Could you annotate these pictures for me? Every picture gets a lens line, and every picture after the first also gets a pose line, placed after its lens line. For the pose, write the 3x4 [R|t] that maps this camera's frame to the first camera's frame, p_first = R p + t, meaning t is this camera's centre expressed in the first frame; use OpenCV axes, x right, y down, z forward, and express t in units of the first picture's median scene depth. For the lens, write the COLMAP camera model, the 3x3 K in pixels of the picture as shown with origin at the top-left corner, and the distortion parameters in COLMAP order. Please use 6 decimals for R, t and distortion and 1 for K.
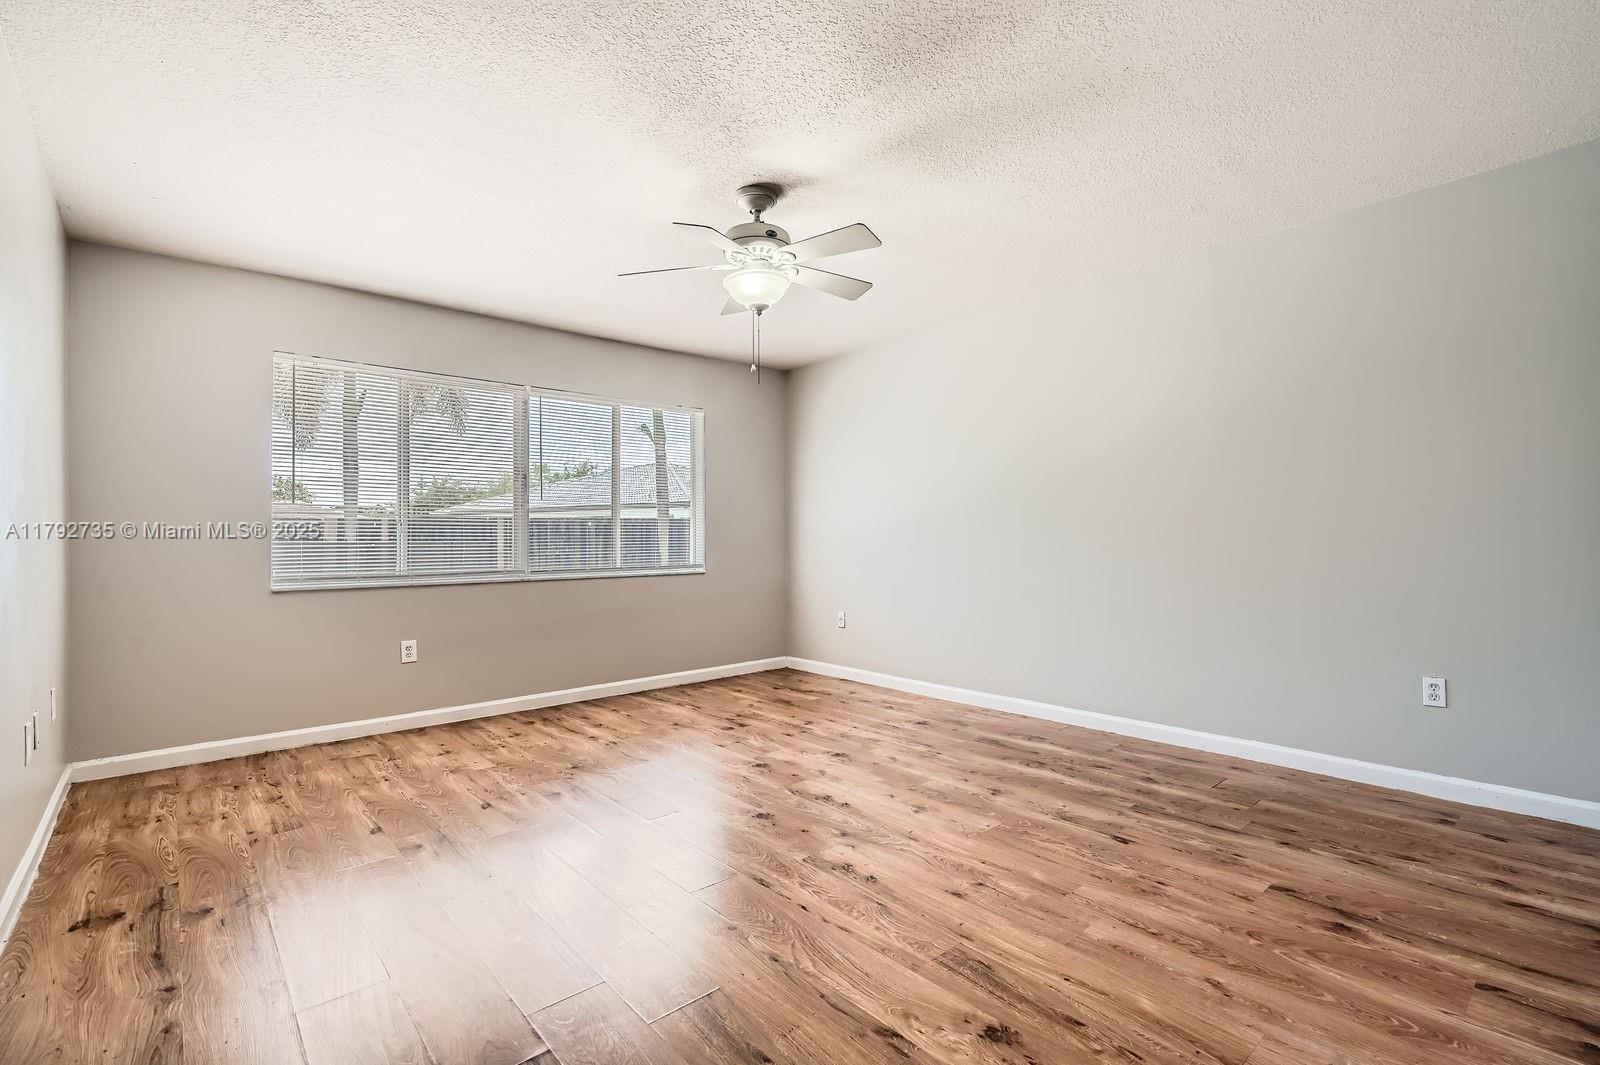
lens RADIAL K [[735.4, 0, 800.1], [0, 735.4, 533.9], [0, 0, 1]] dist [-0.001256, 0.001300]
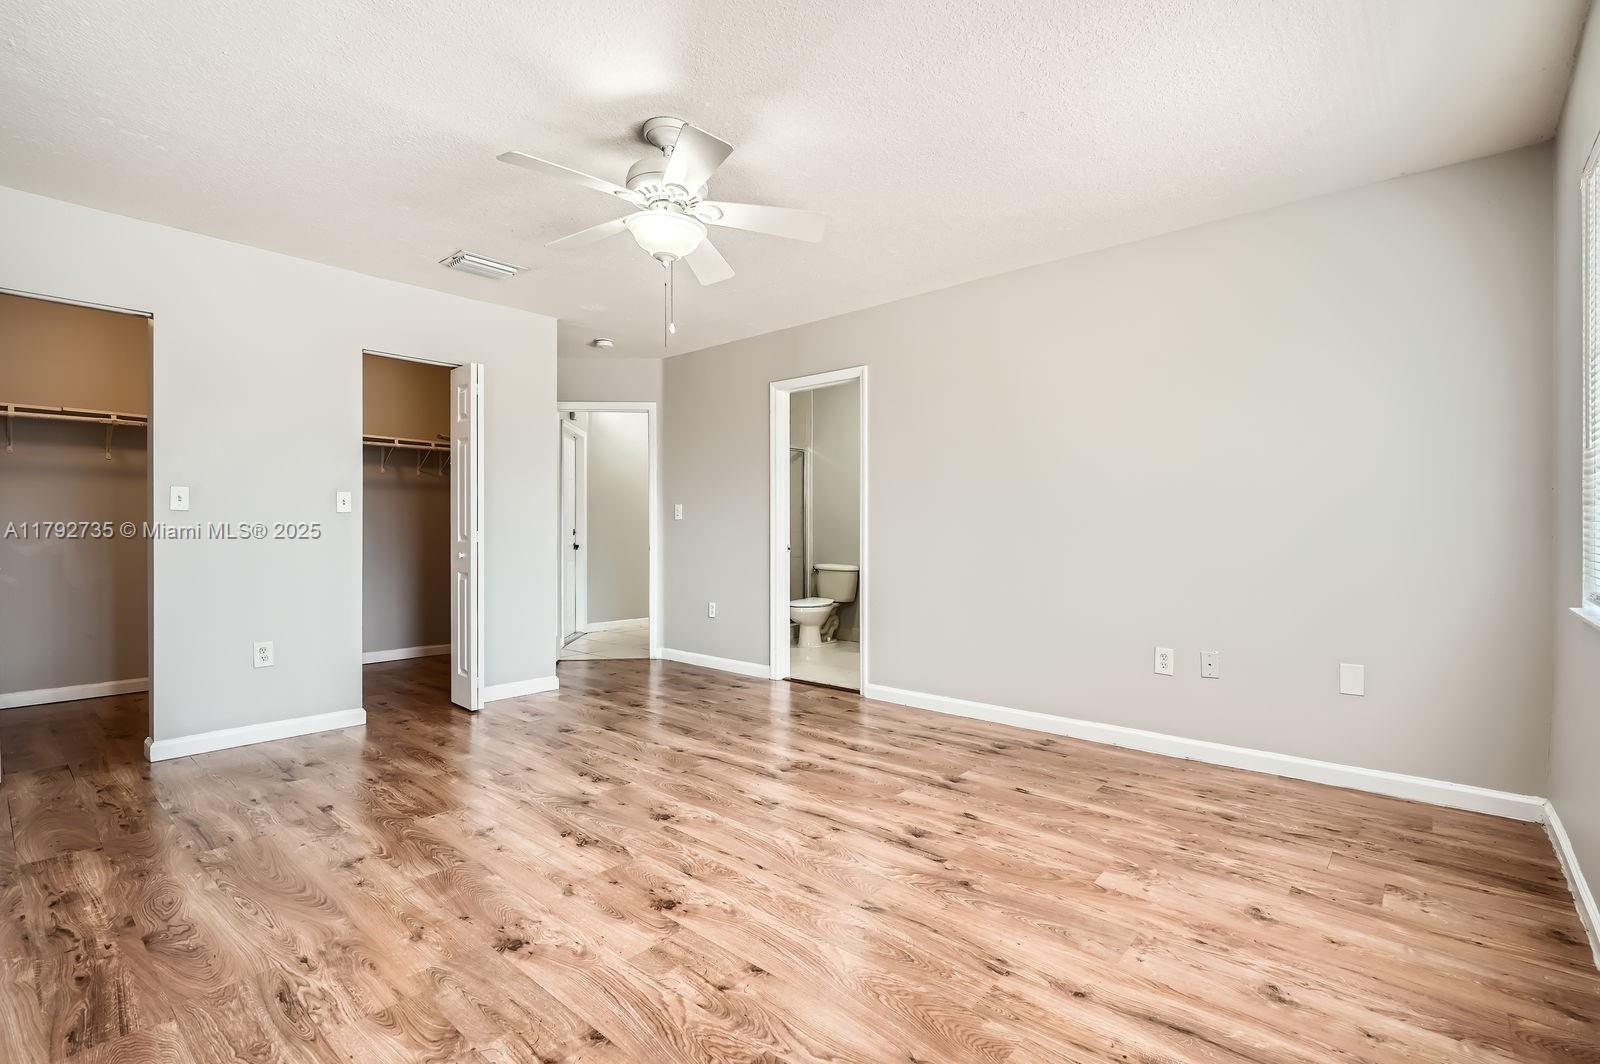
lens RADIAL K [[735.4, 0, 799.8], [0, 735.4, 533.6], [0, 0, 1]] dist [-0.001256, 0.001300]
pose [[-0.990669, 0.011285, -0.135820, -0.088835], [0.011776, 0.999927, -0.002814, 0.016955], [0.135778, -0.004387, -0.990730, 1.723163]]
